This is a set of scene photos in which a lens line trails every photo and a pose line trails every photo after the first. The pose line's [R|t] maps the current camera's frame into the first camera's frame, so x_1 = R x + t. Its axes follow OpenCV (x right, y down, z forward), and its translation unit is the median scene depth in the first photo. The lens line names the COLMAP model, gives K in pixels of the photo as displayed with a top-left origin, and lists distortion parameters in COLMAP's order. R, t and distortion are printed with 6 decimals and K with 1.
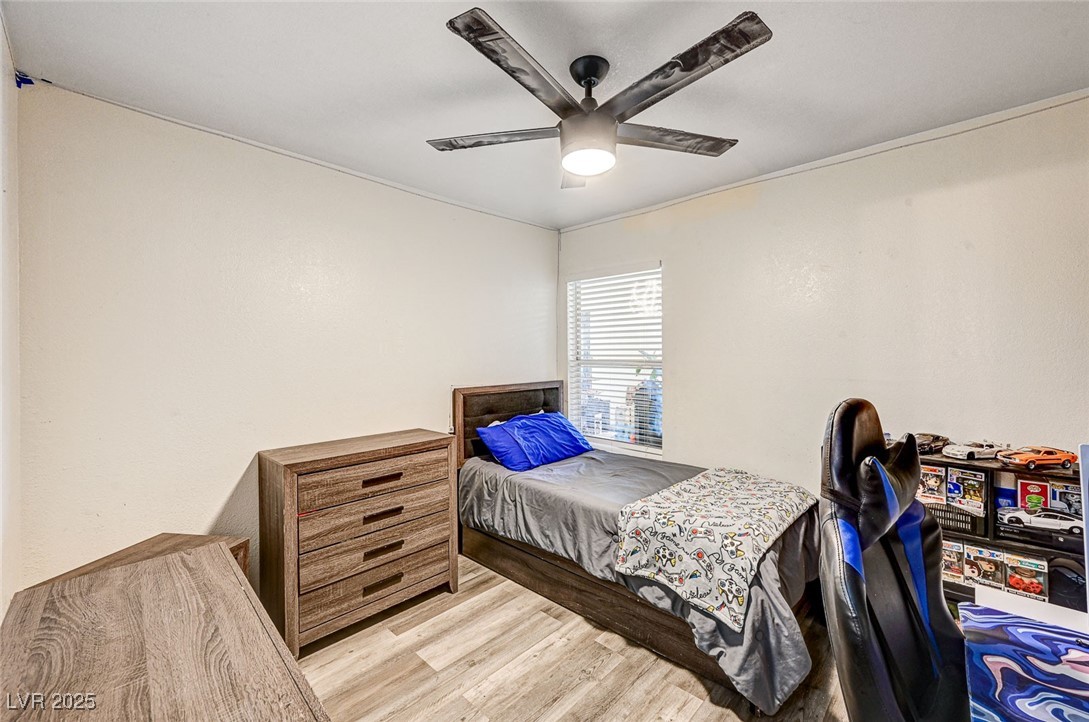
lens RADIAL K [[449.9, 0, 548.8], [0, 449.9, 364.5], [0, 0, 1]] dist [-0.000099, -0.000161]
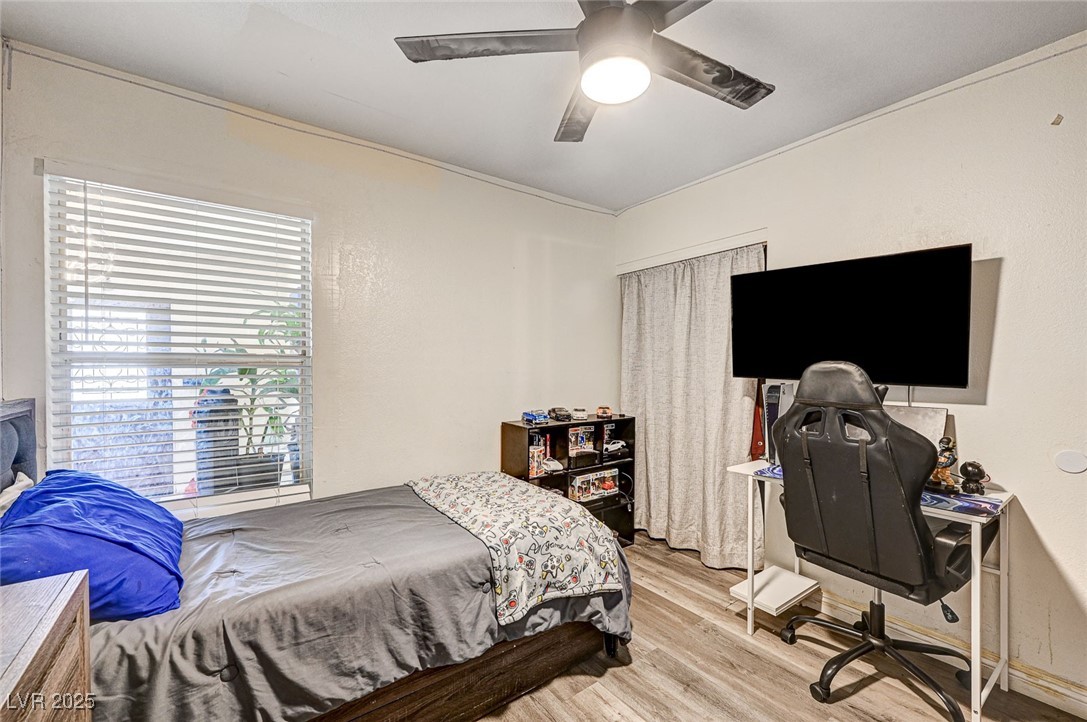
lens RADIAL K [[449.1, 0, 547.8], [0, 449.1, 364.5], [0, 0, 1]] dist [-0.000099, -0.000161]
pose [[0.151053, 0.009354, 0.988481, -0.601996], [0.017838, 0.999767, -0.012187, 0.031610], [-0.988365, 0.019474, 0.150851, 0.822939]]
